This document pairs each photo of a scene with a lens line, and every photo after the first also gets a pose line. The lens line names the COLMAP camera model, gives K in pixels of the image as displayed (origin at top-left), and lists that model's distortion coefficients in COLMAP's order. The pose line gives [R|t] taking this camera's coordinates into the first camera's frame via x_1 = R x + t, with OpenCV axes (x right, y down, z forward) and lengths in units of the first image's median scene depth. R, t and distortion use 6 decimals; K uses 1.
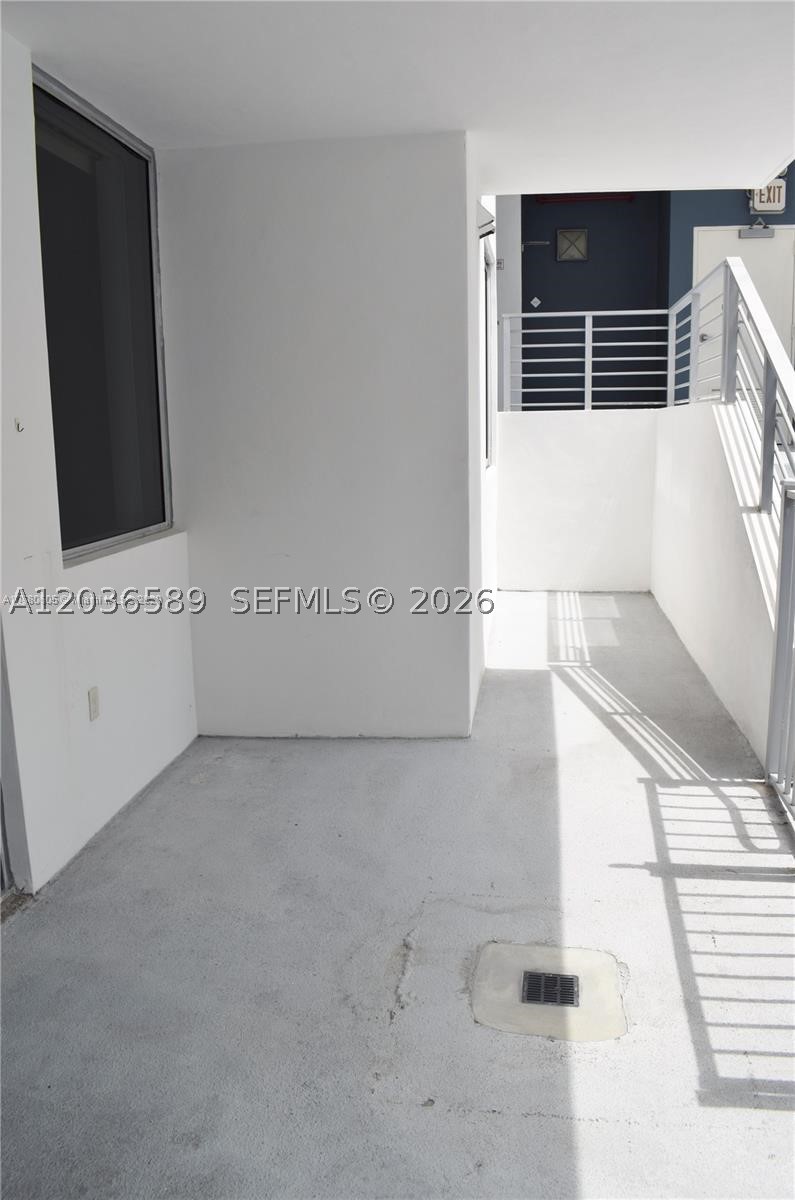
lens RADIAL K [[949.2, 0, 386.7], [0, 949.2, 601.6], [0, 0, 1]] dist [-0.103911, 0.018571]
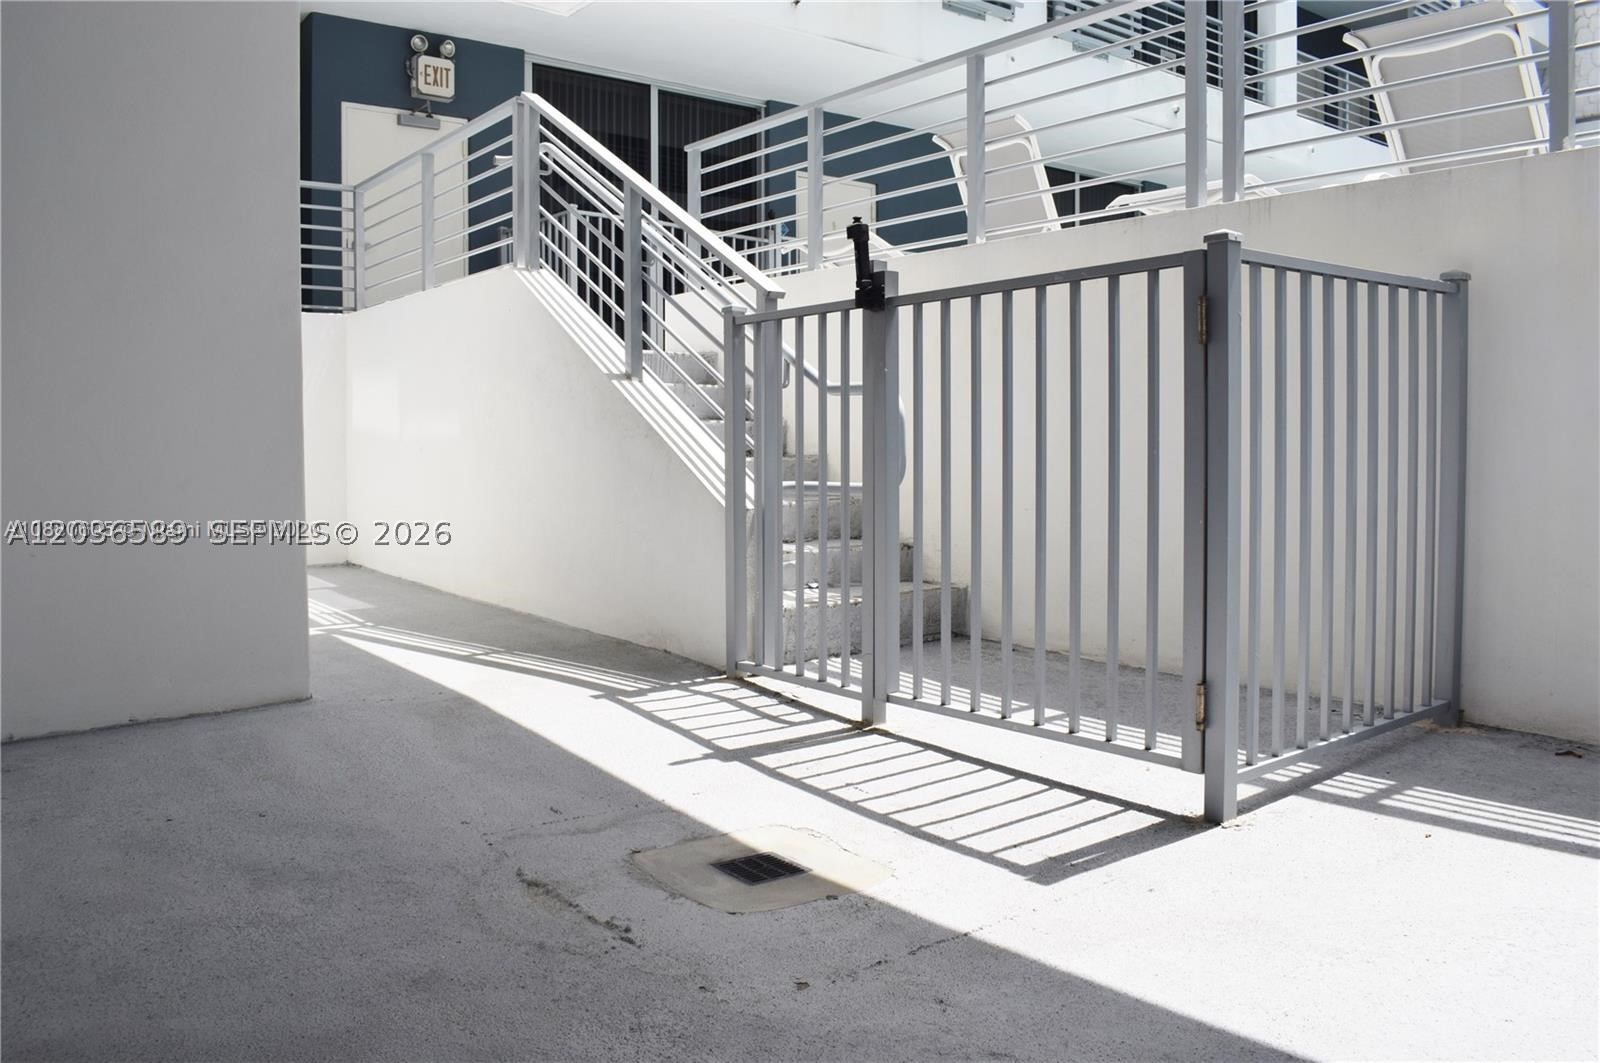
lens RADIAL K [[1265.6, 0, 788.1], [0, 1265.6, 526.9], [0, 0, 1]] dist [-0.103911, 0.018571]
pose [[0.685891, -0.026036, 0.727238, -0.483343], [0.125675, 0.988582, -0.083137, 0.218127], [-0.716770, 0.148418, 0.681332, 0.250295]]
